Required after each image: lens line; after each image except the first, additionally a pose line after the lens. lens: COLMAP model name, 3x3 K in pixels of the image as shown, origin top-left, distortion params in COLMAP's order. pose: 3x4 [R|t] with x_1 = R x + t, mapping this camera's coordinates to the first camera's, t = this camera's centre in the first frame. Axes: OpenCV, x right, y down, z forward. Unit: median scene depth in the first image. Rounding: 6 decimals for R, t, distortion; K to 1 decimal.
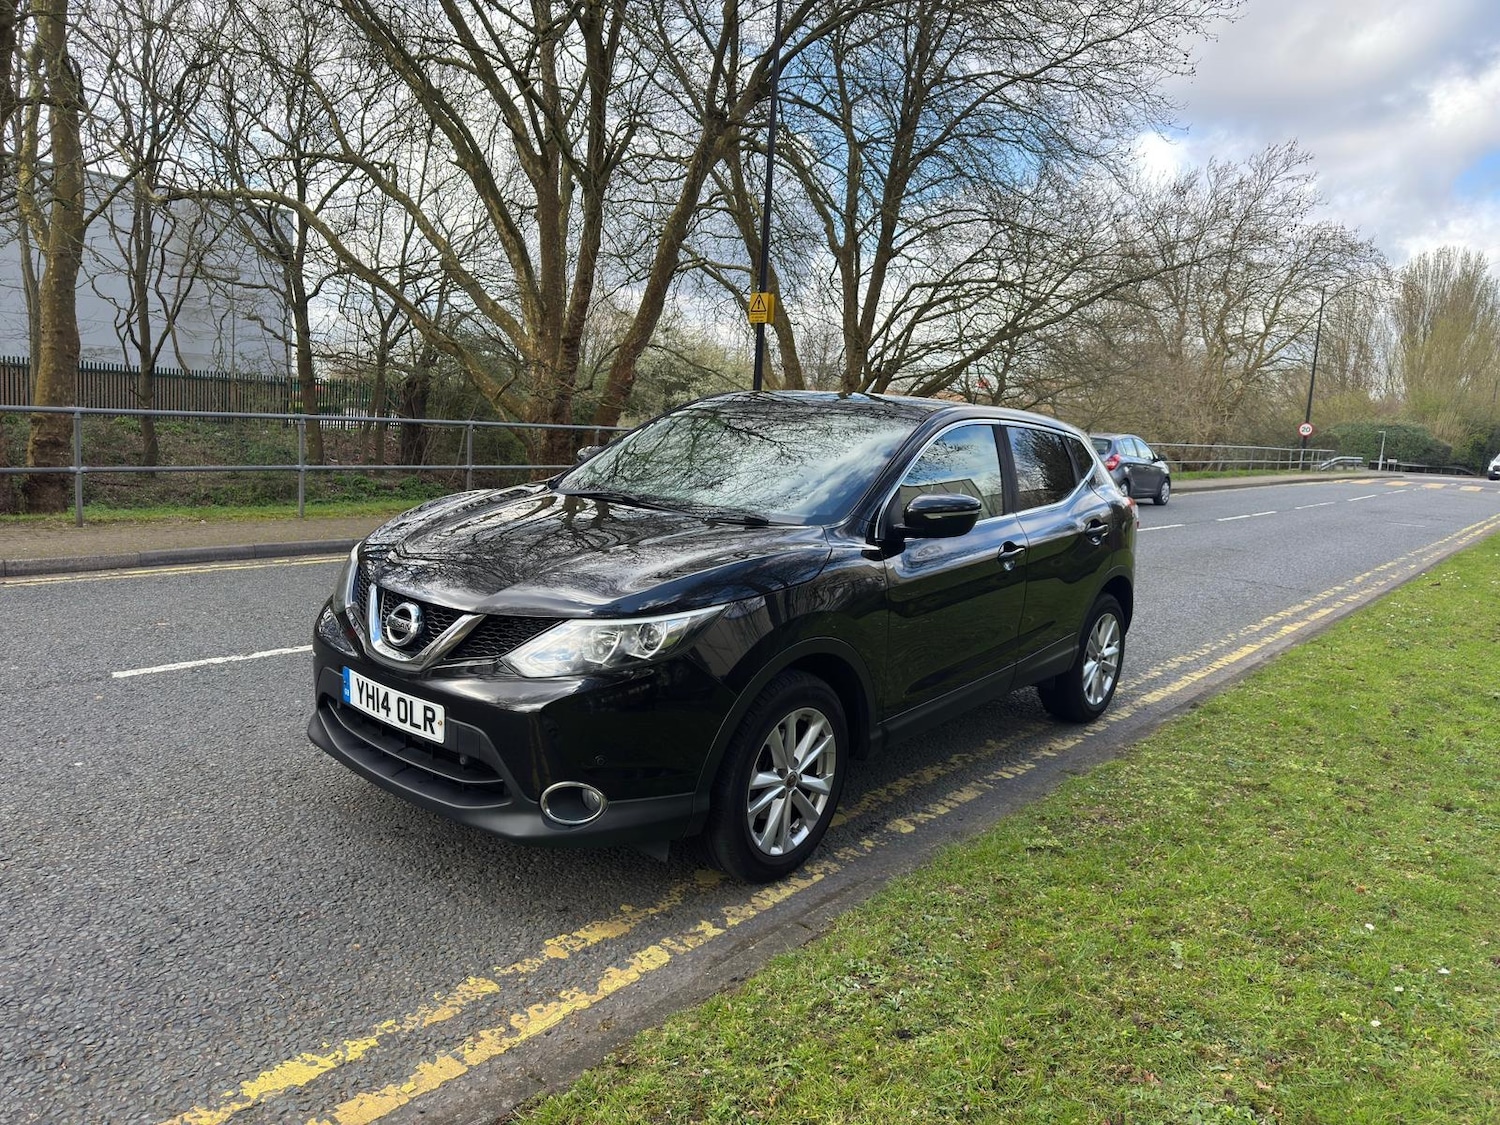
lens RADIAL K [[1038.1, 0, 742.6], [0, 1038.1, 531.8], [0, 0, 1]] dist [0.048019, -0.046206]
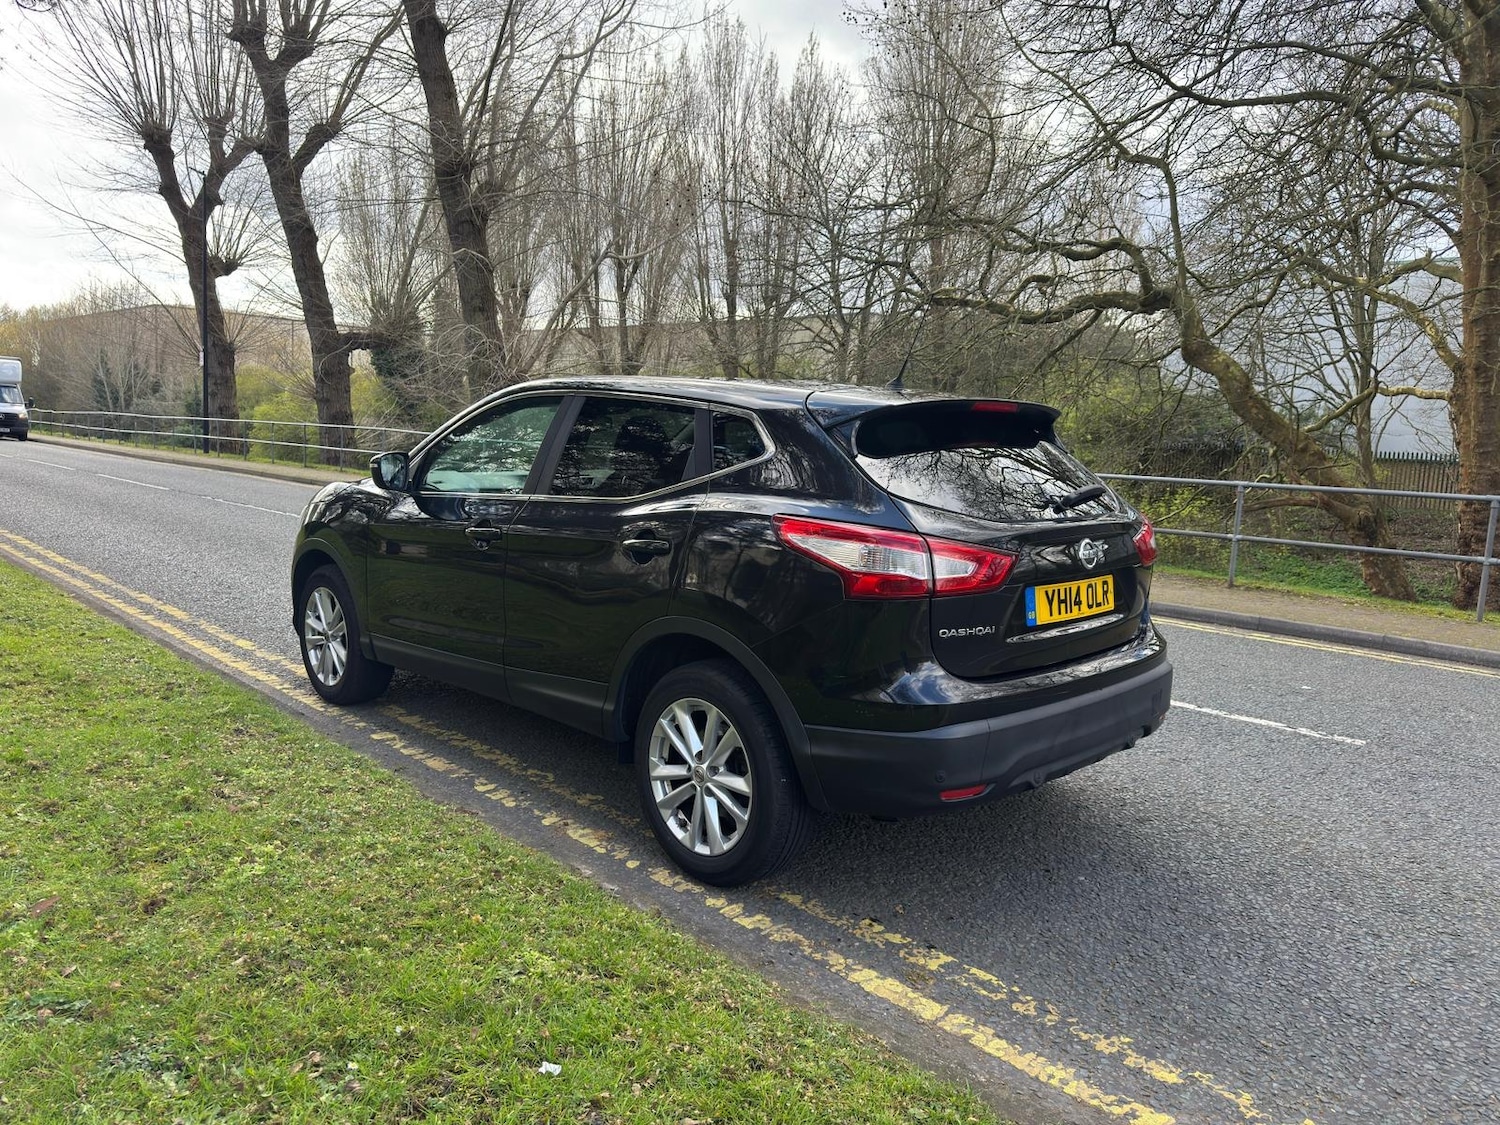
lens RADIAL K [[1037.4, 0, 750.0], [0, 1037.4, 562.5], [0, 0, 1]] dist [0.050171, -0.048828]
pose [[-0.093254, 0.053313, -0.994214, 1.064587], [-0.161984, 0.984449, 0.067983, -0.048716], [0.982377, 0.167387, -0.083168, 1.224835]]
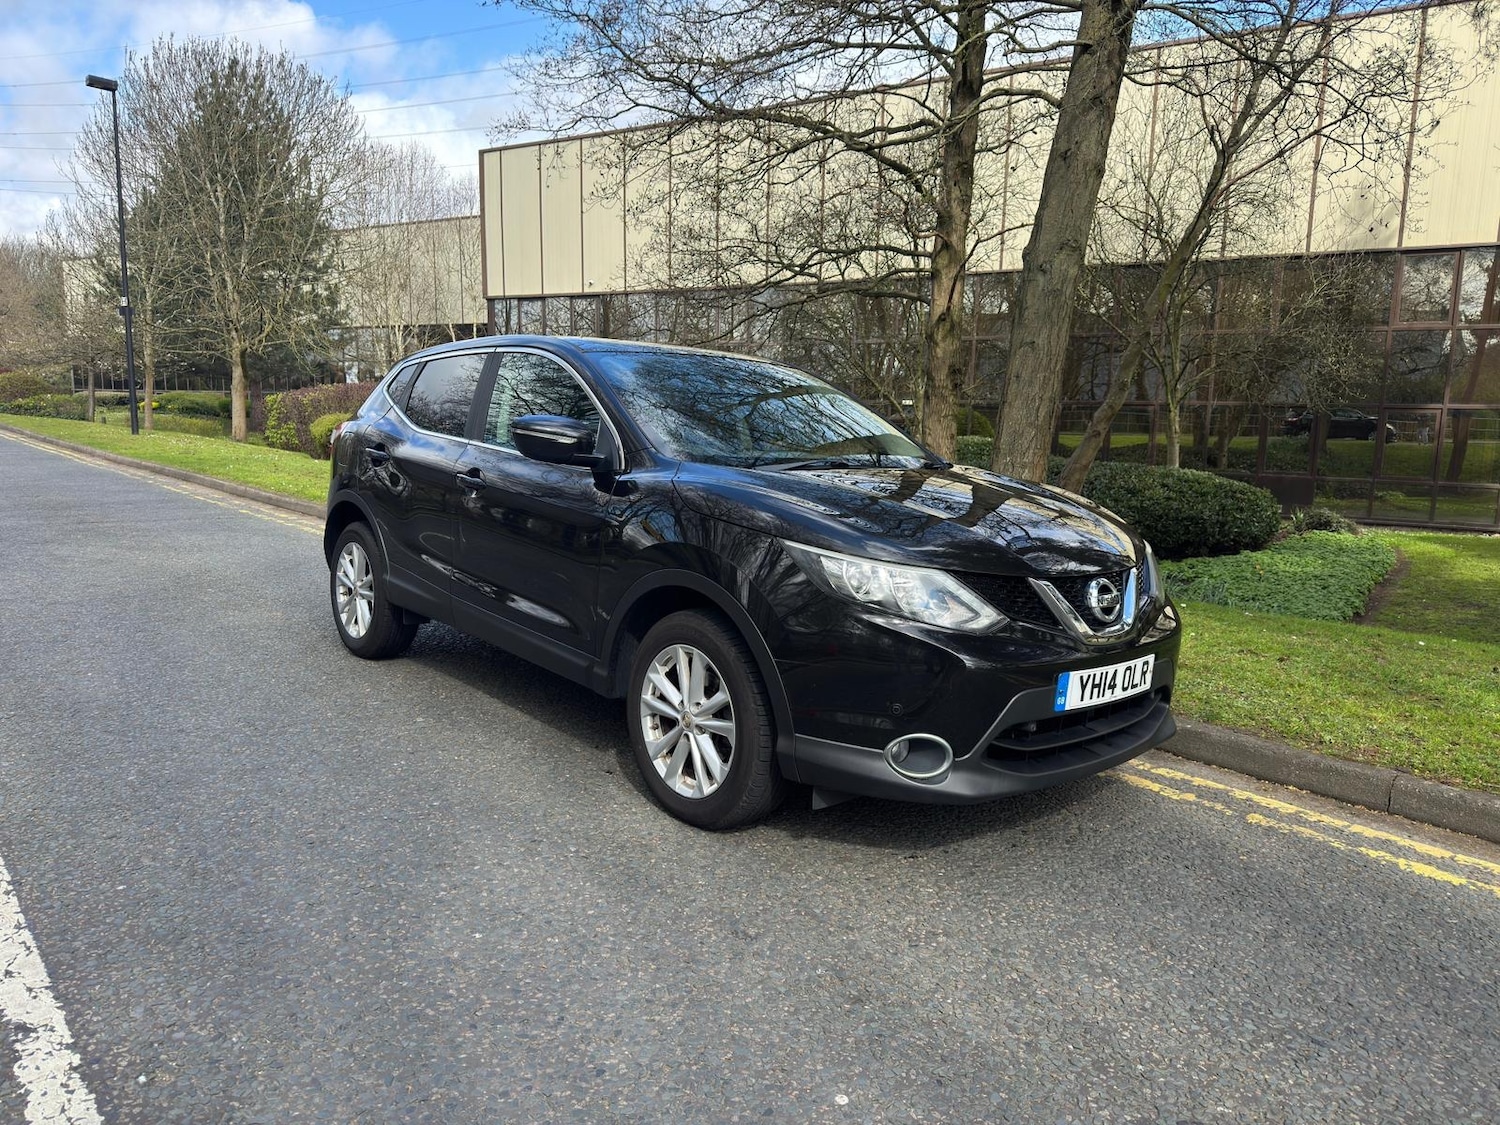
lens RADIAL K [[1036.2, 0, 750.0], [0, 1036.2, 562.5], [0, 0, 1]] dist [0.003171, 0.001454]
pose [[0.191731, -0.209120, 0.958910, -0.880597], [0.103924, 0.975869, 0.192040, -0.110963], [-0.975930, 0.062834, 0.208837, 0.753813]]
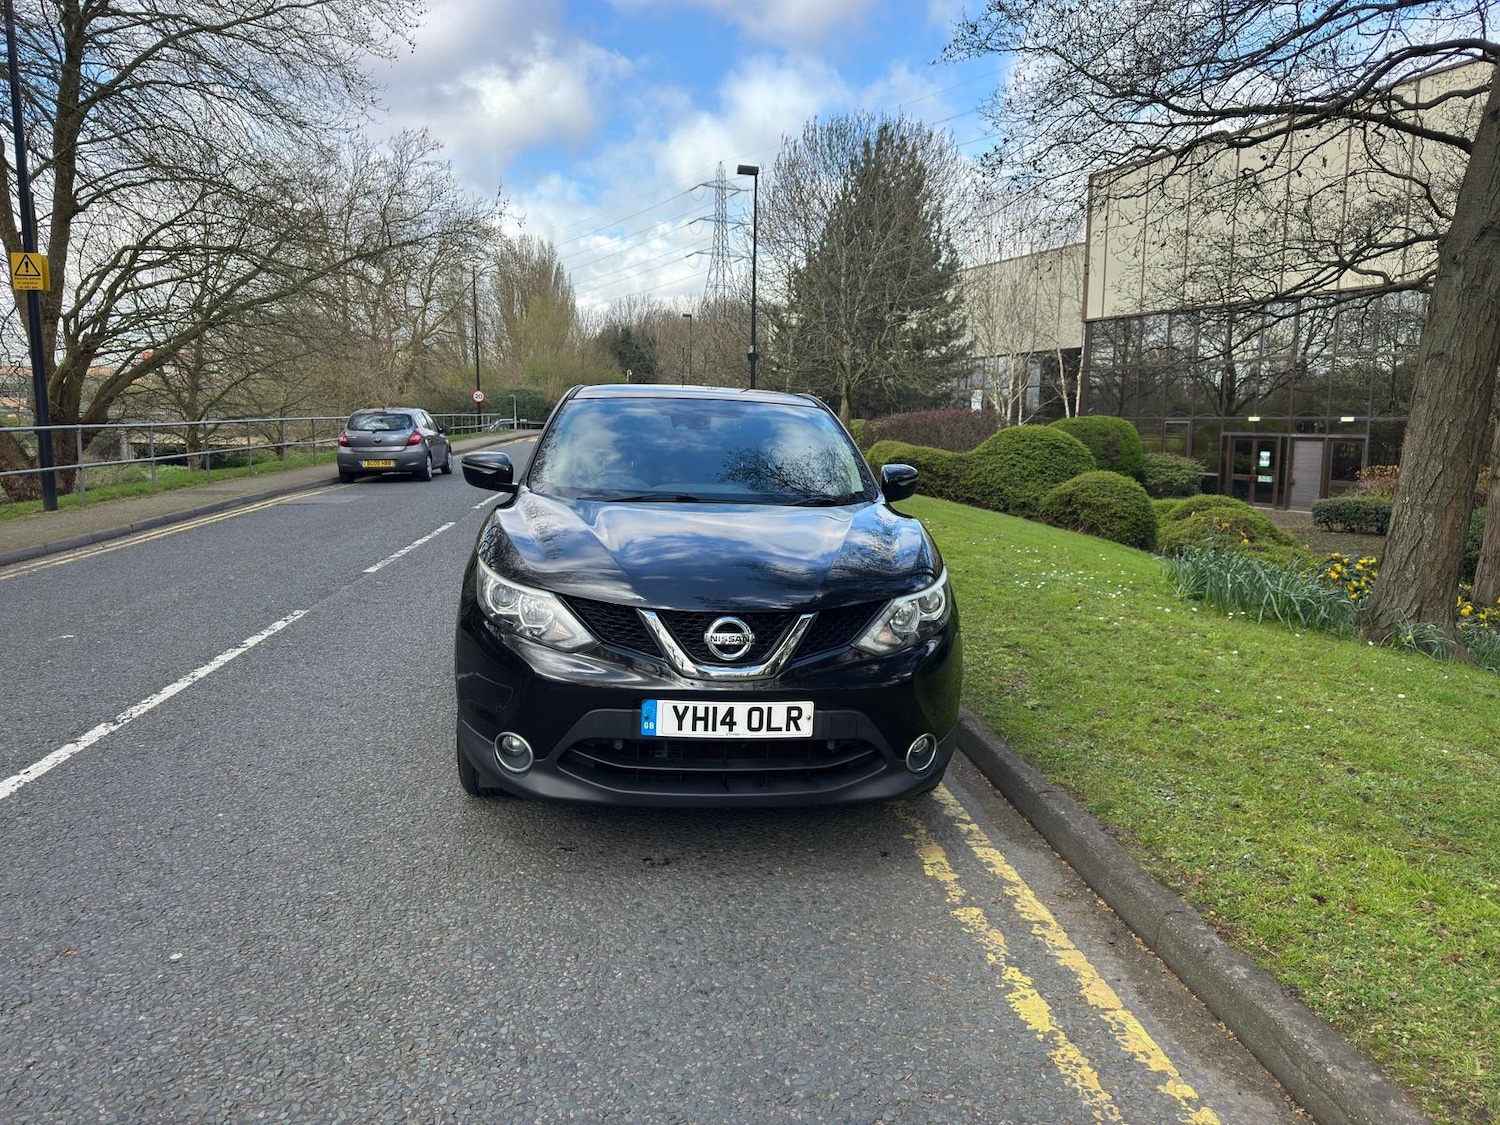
lens RADIAL K [[1038.1, 0, 742.6], [0, 1038.1, 531.8], [0, 0, 1]] dist [0.048019, -0.046206]
pose [[0.715834, -0.134273, 0.685239, -0.660686], [0.116098, 0.990565, 0.072820, -0.054728], [-0.688552, 0.027428, 0.724669, 0.183557]]
